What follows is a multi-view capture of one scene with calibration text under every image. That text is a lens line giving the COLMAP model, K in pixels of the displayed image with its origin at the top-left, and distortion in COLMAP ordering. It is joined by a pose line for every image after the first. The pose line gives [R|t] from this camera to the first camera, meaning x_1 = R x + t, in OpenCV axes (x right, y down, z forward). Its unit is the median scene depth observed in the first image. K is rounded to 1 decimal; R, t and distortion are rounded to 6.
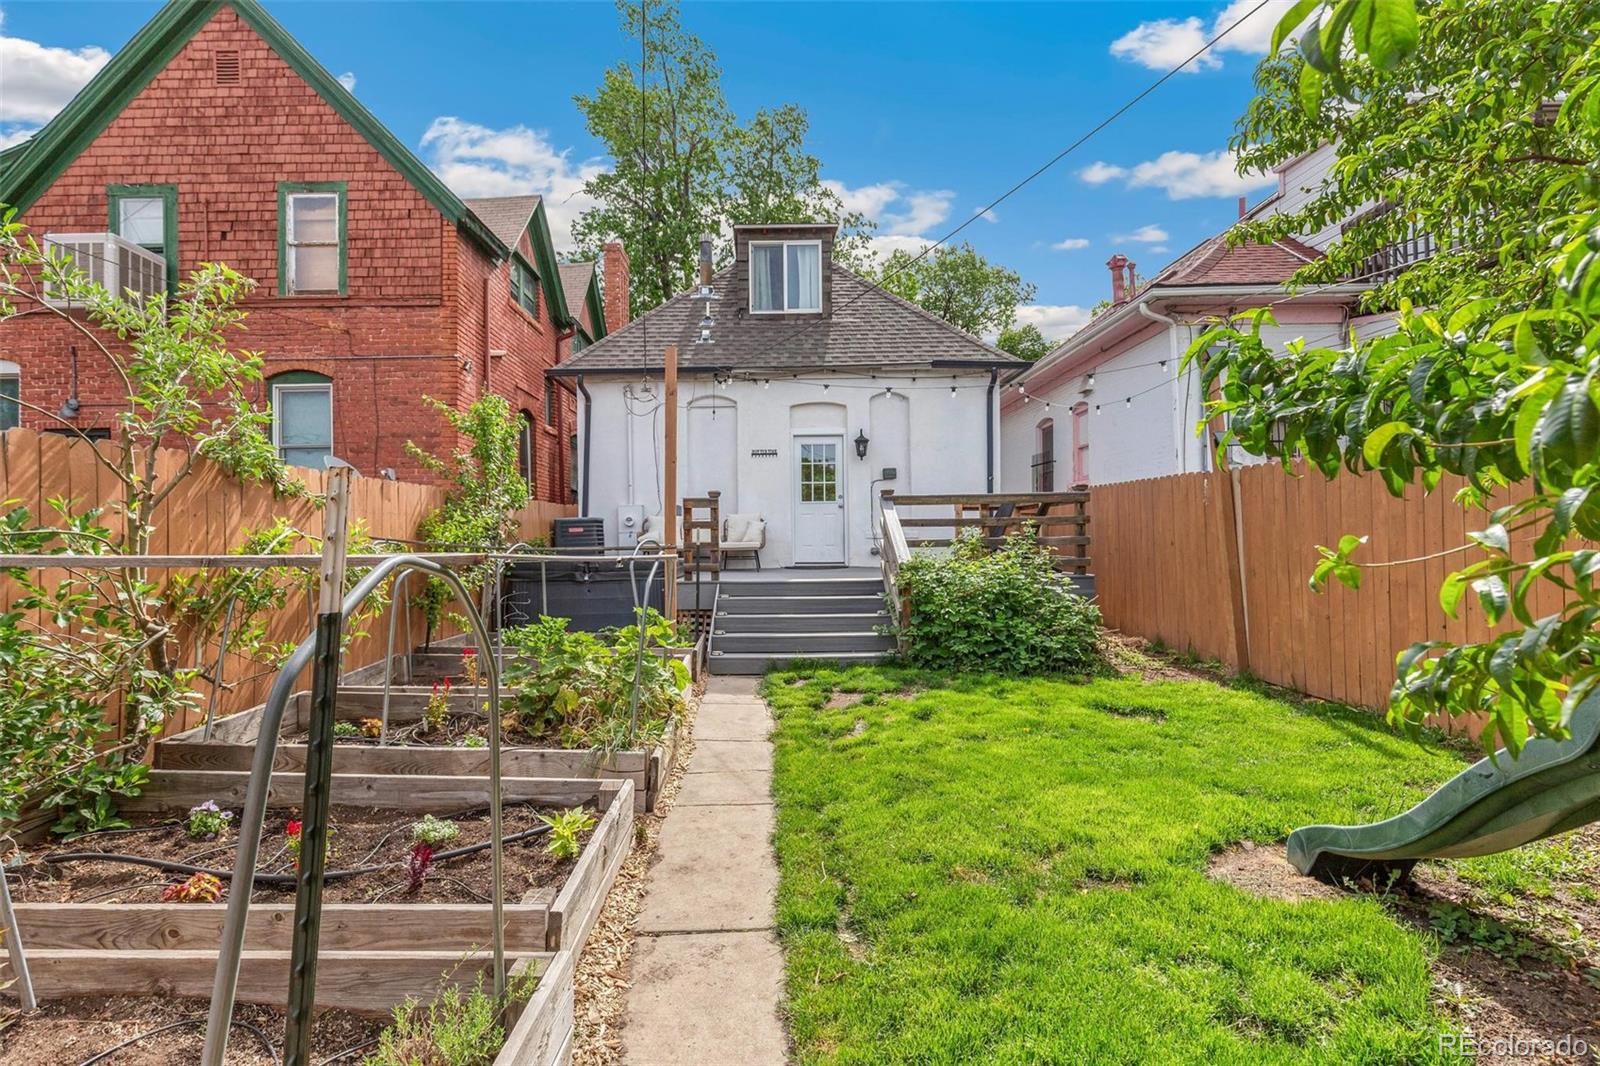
lens RADIAL K [[758.2, 0, 797.5], [0, 758.2, 490.4], [0, 0, 1]] dist [0.003610, 0.000130]
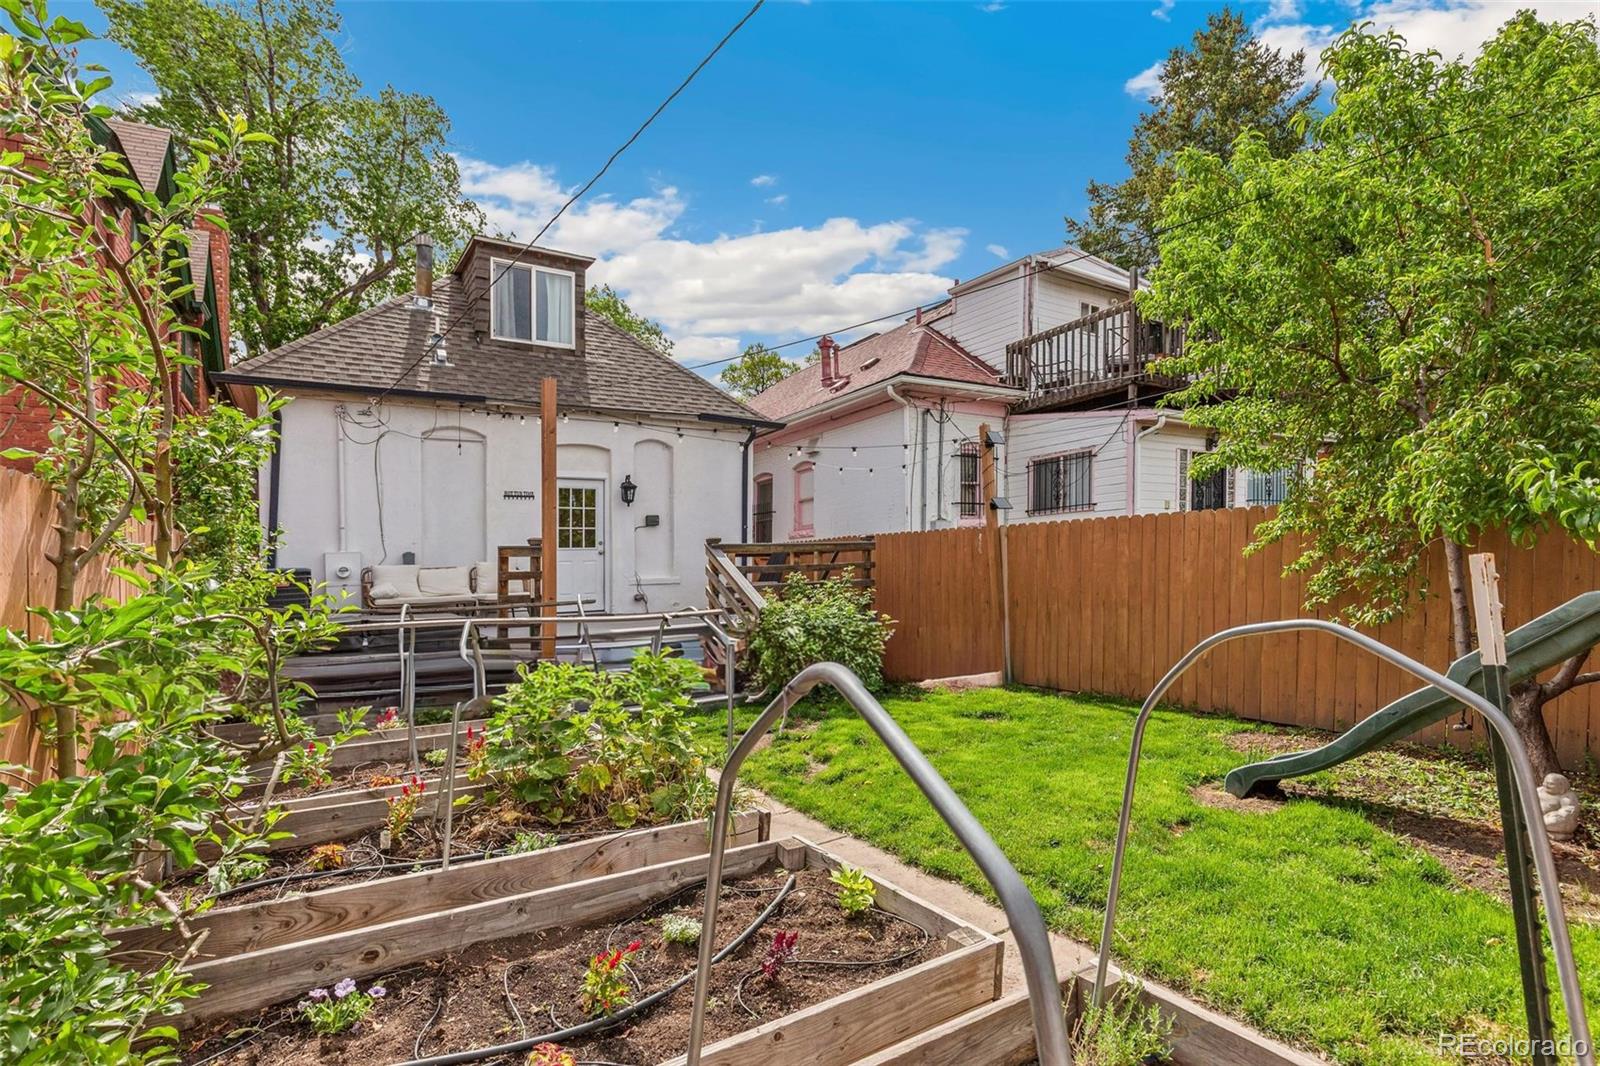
lens RADIAL K [[743.5, 0, 800.7], [0, 743.5, 550.0], [0, 0, 1]] dist [0.002418, 0.000247]
pose [[0.842808, -0.000317, 0.538215, -0.240318], [-0.012352, 0.999725, 0.019932, -0.004985], [-0.538073, -0.023447, 0.842572, 0.056886]]
